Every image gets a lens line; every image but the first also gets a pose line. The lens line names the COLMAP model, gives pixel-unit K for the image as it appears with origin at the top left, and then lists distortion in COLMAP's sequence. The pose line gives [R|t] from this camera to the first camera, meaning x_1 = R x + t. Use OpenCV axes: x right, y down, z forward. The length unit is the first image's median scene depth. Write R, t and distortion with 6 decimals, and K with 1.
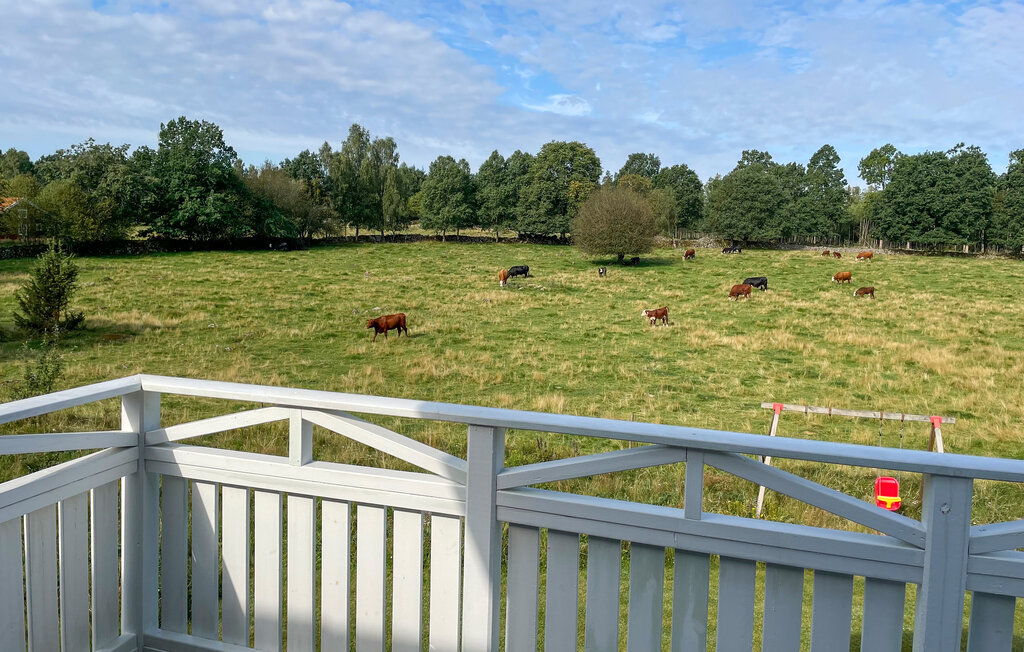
lens RADIAL K [[812.7, 0, 473.8], [0, 812.7, 266.3], [0, 0, 1]] dist [0.006894, -0.061940]
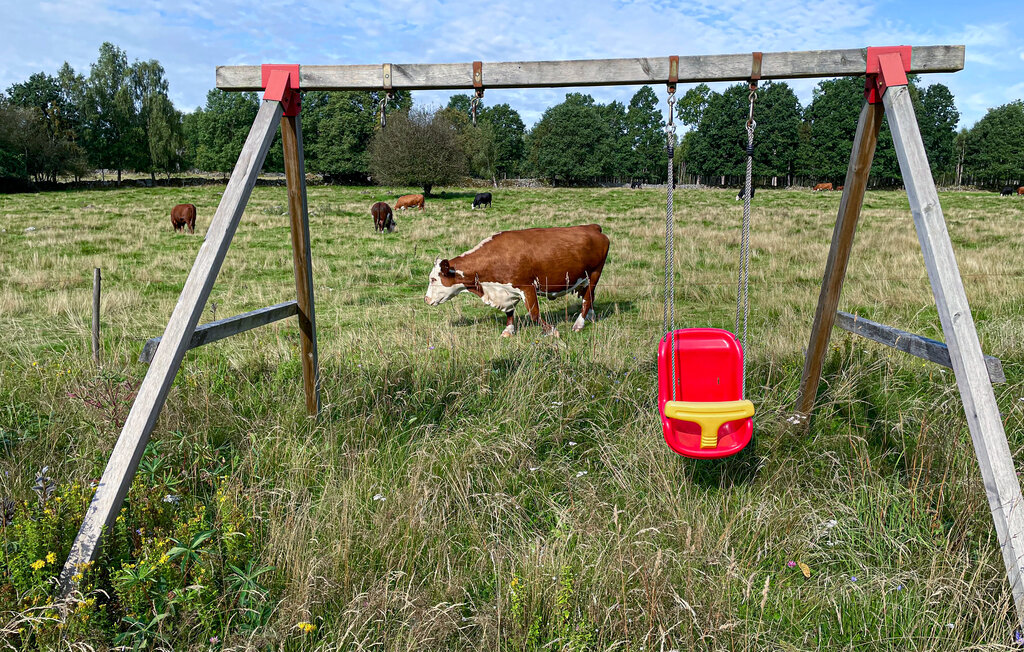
lens RADIAL K [[789.1, 0, 531.8], [0, 789.1, 284.8], [0, 0, 1]] dist [0.038843, -0.006292]
pose [[0.966509, -0.052141, 0.251280, 0.053423], [0.036501, 0.997118, 0.066508, 0.030661], [-0.254024, -0.055109, 0.965627, 0.103876]]
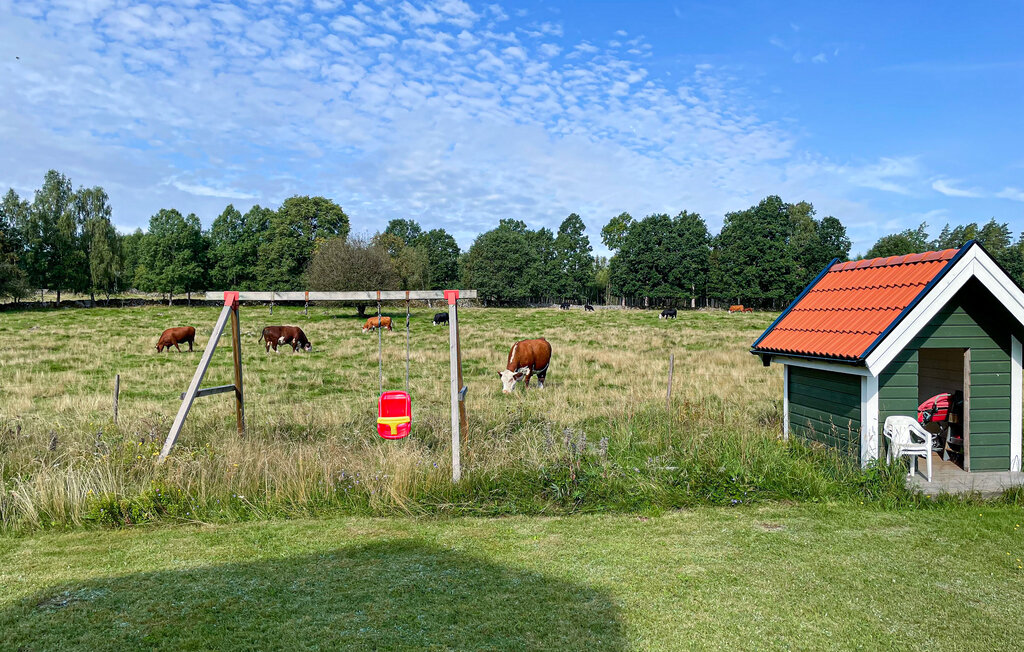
lens RADIAL K [[785.3, 0, 552.5], [0, 785.3, 329.8], [0, 0, 1]] dist [0.003712, -0.000078]
pose [[0.937214, -0.029590, 0.347498, 0.054915], [0.039401, 0.998999, -0.021199, 0.030789], [-0.346522, 0.033559, 0.937441, 0.052039]]
